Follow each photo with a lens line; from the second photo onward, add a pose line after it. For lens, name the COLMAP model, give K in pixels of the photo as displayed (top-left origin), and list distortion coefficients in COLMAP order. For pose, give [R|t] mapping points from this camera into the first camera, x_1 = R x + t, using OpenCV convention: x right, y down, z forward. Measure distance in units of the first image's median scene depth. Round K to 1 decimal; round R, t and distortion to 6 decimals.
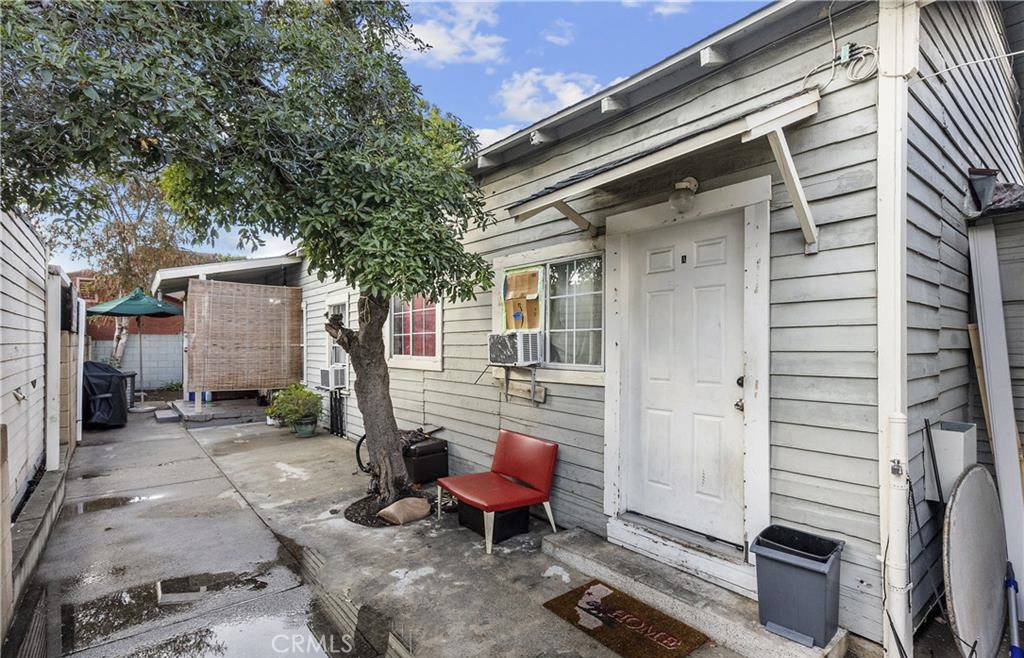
lens RADIAL K [[490.5, 0, 509.2], [0, 490.5, 349.1], [0, 0, 1]] dist [-0.000955, 0.000312]
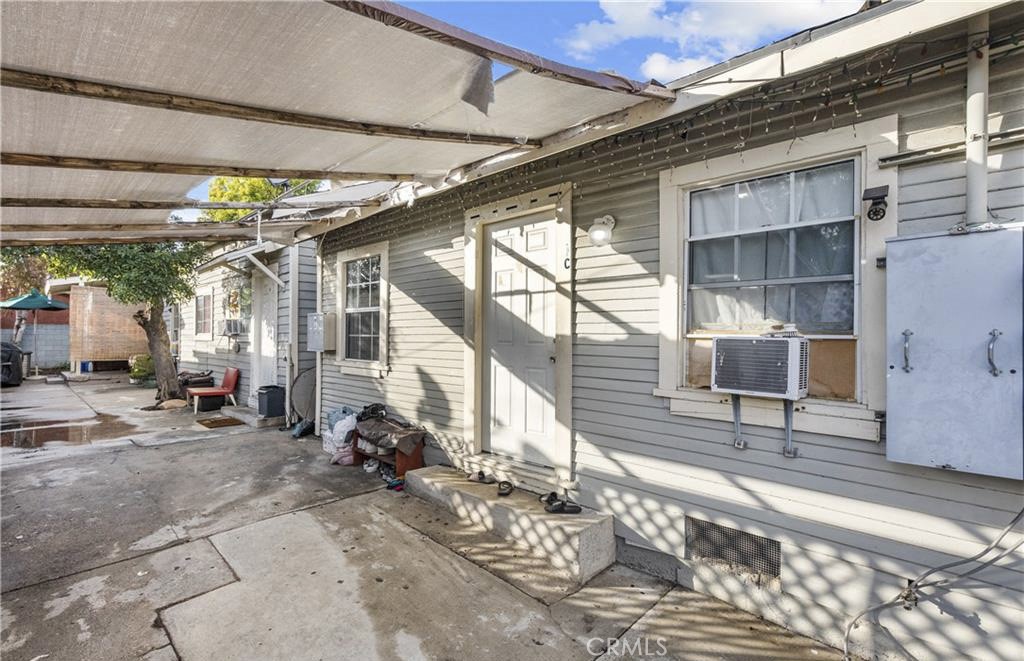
lens RADIAL K [[470.3, 0, 510.4], [0, 470.3, 329.3], [0, 0, 1]] dist [-0.005931, 0.002521]
pose [[0.990697, -0.001448, 0.136078, 0.451984], [0.004974, 0.999661, -0.025574, 0.032078], [-0.135995, 0.026013, 0.990368, -0.562986]]
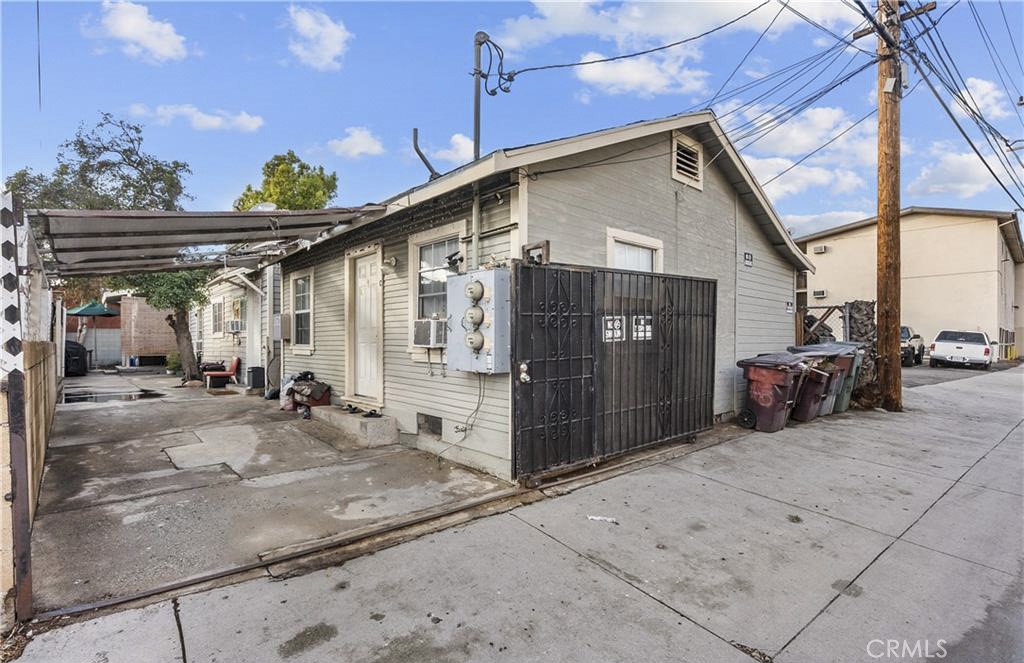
lens RADIAL K [[490.5, 0, 514.2], [0, 490.5, 341.1], [0, 0, 1]] dist [-0.000955, 0.000312]
pose [[0.998195, -0.008369, 0.059477, 0.707068], [0.009206, 0.999862, -0.013808, 0.066231], [-0.059353, 0.014330, 0.998134, -0.927774]]
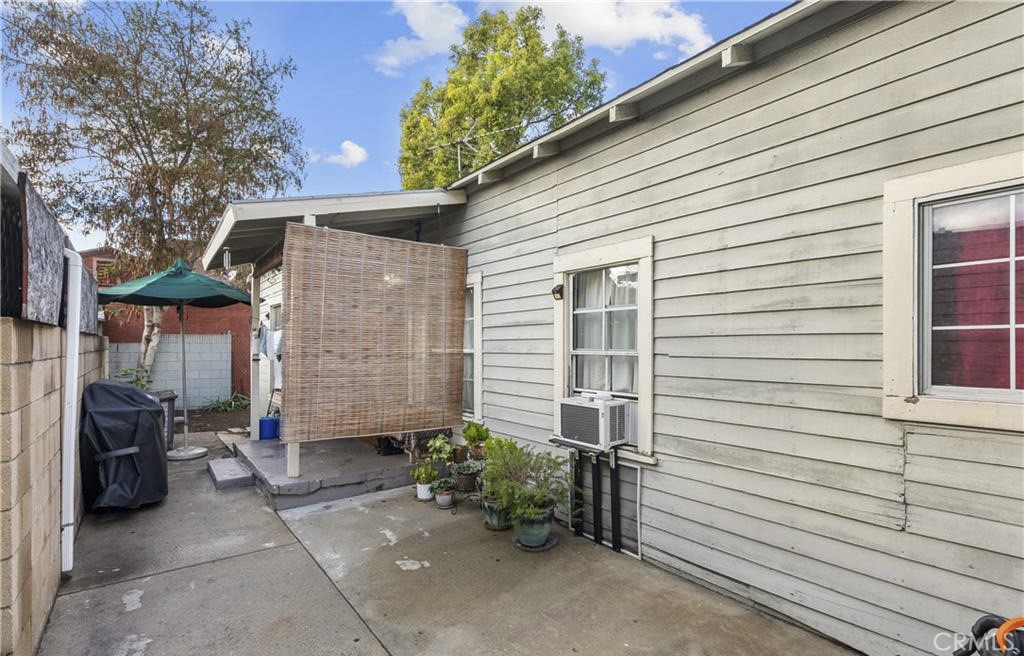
lens RADIAL K [[490.5, 0, 502.7], [0, 490.5, 347.9], [0, 0, 1]] dist [-0.000955, 0.000312]
pose [[0.999073, -0.002773, -0.042953, -0.375260], [0.002650, 0.999992, -0.002917, -0.010169], [0.042961, 0.002801, 0.999073, 0.463119]]
